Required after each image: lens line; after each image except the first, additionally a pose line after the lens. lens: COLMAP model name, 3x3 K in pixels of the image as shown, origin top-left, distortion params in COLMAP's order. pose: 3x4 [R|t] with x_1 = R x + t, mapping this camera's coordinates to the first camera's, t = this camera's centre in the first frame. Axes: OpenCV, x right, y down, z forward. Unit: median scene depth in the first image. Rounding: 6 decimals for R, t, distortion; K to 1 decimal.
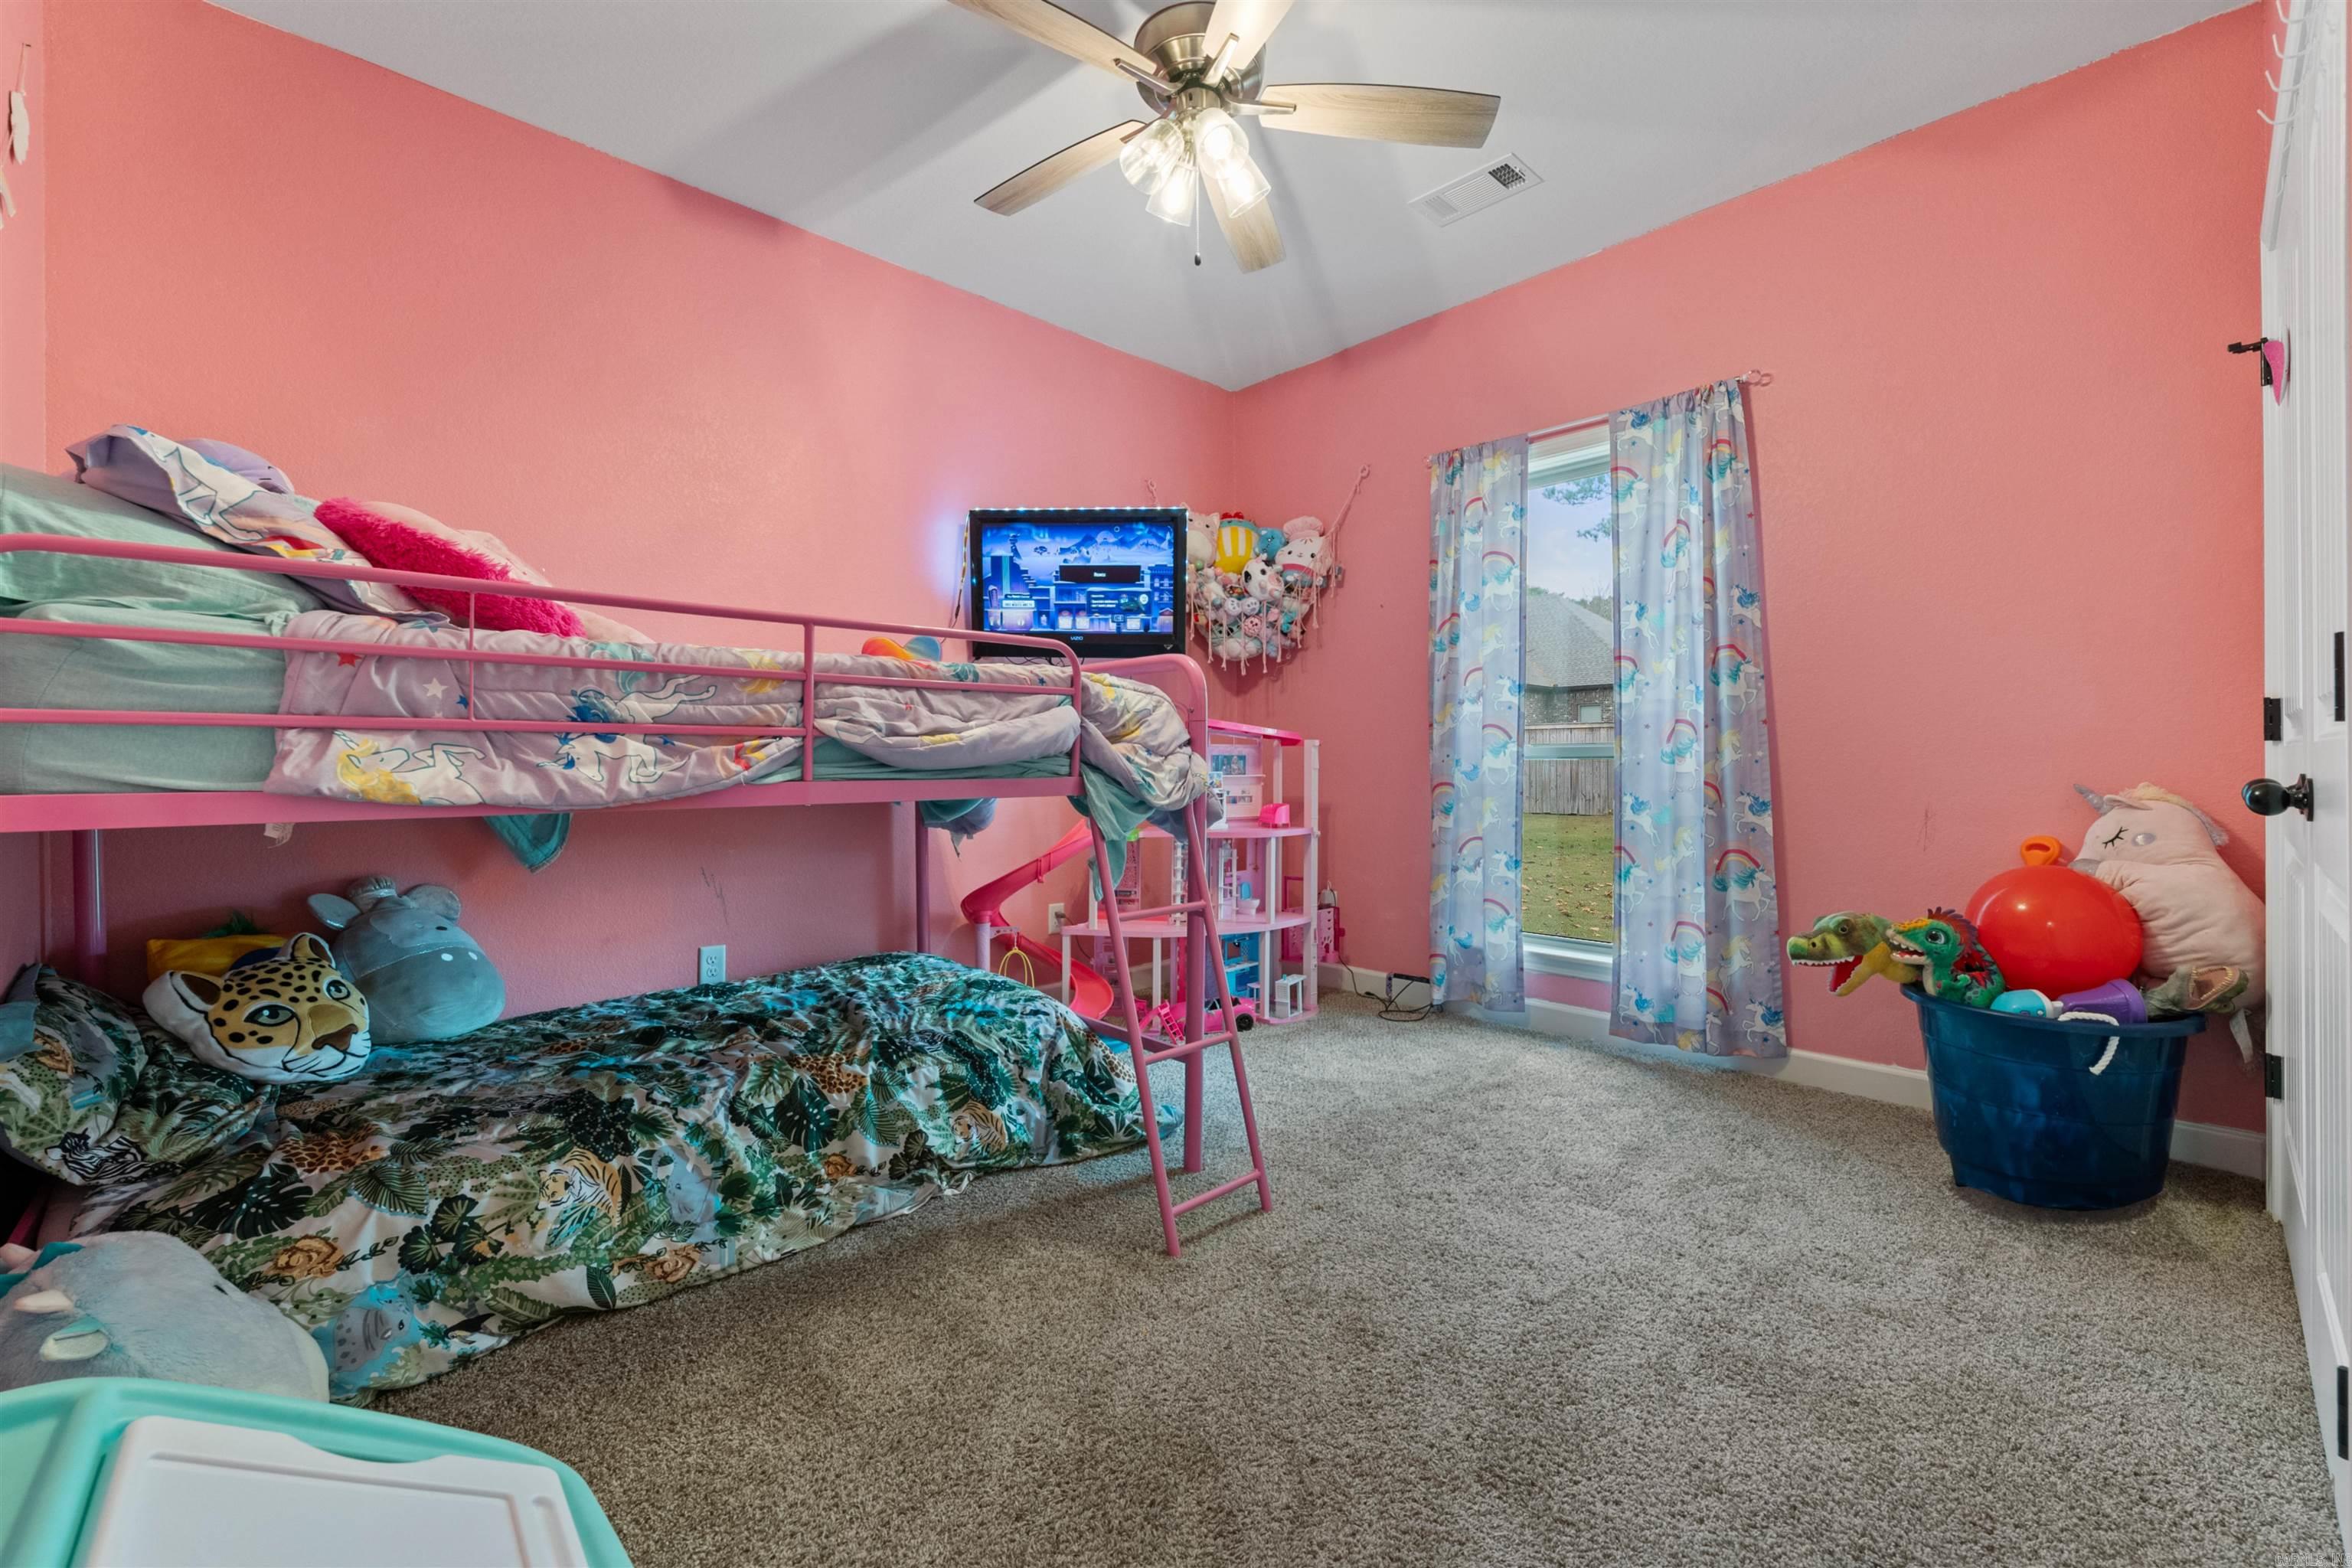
lens RADIAL K [[975.4, 0, 1167.1], [0, 975.4, 740.9], [0, 0, 1]] dist [0.003284, -0.000032]
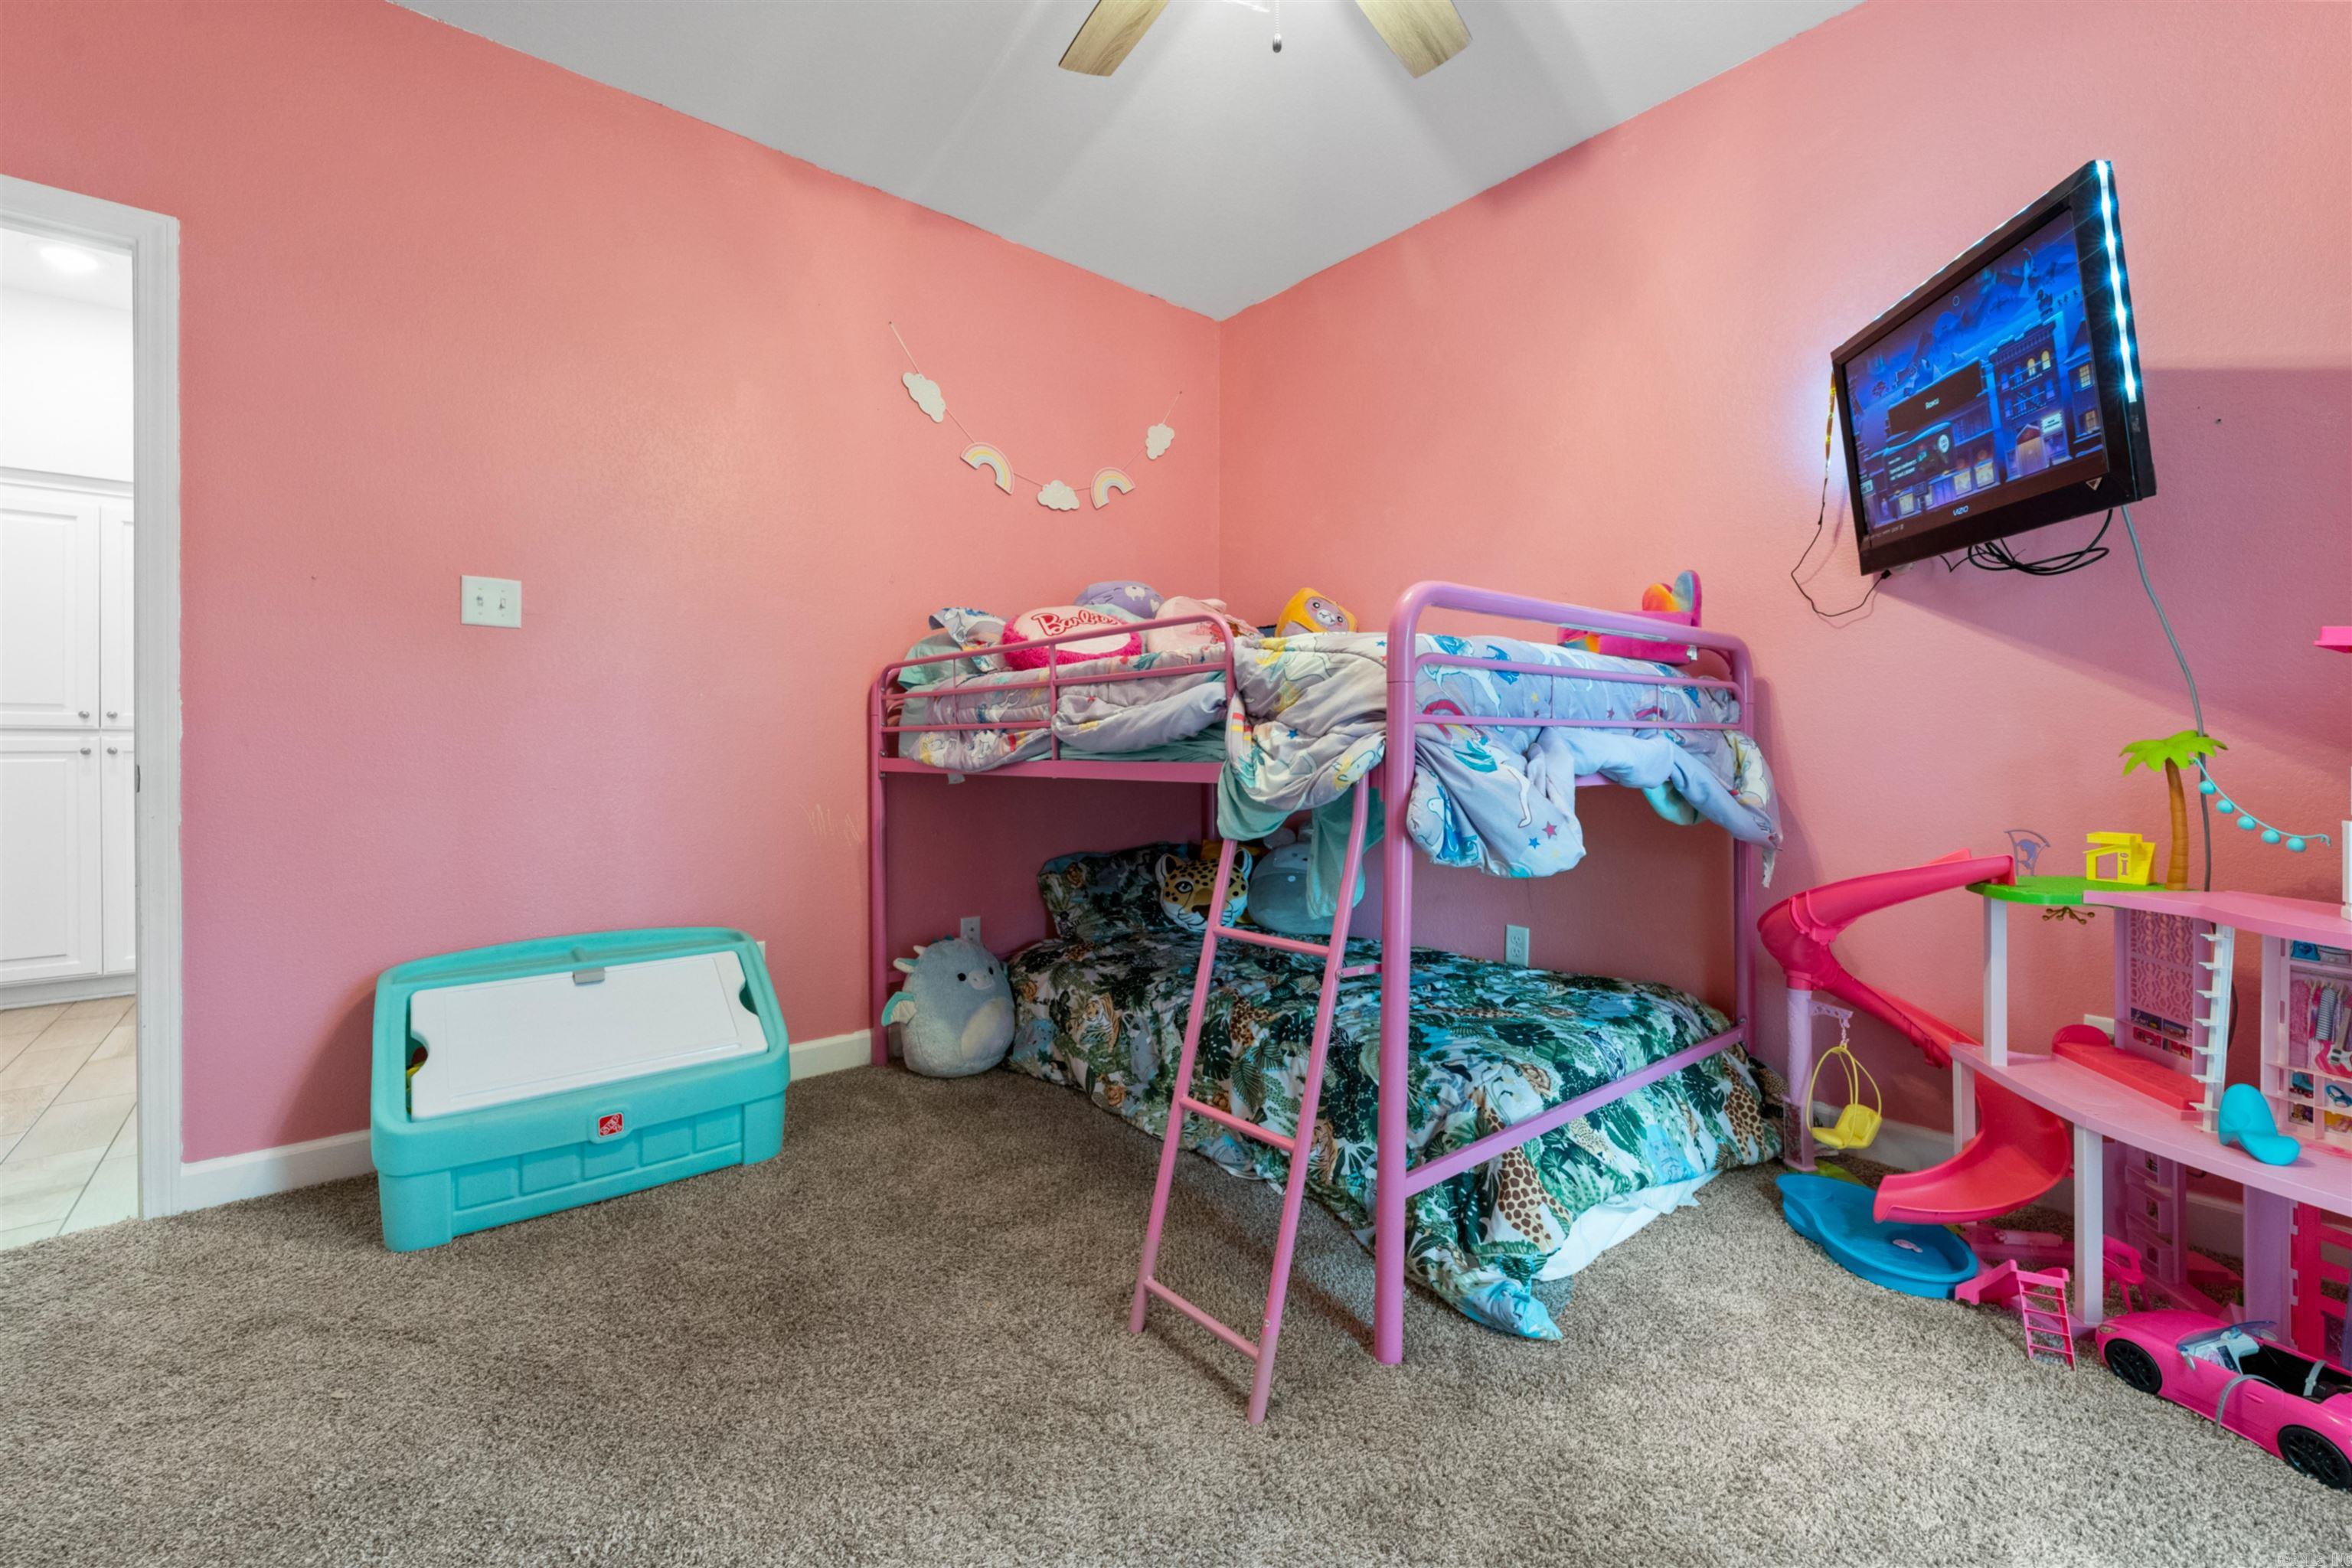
lens RADIAL K [[975.4, 0, 1167.1], [0, 975.4, 740.9], [0, 0, 1]] dist [0.003284, -0.000032]
pose [[-0.056450, -0.000748, -0.998405, 0.874276], [0.025952, 0.999661, -0.002217, 0.019596], [0.998068, -0.026035, -0.056411, 1.107693]]
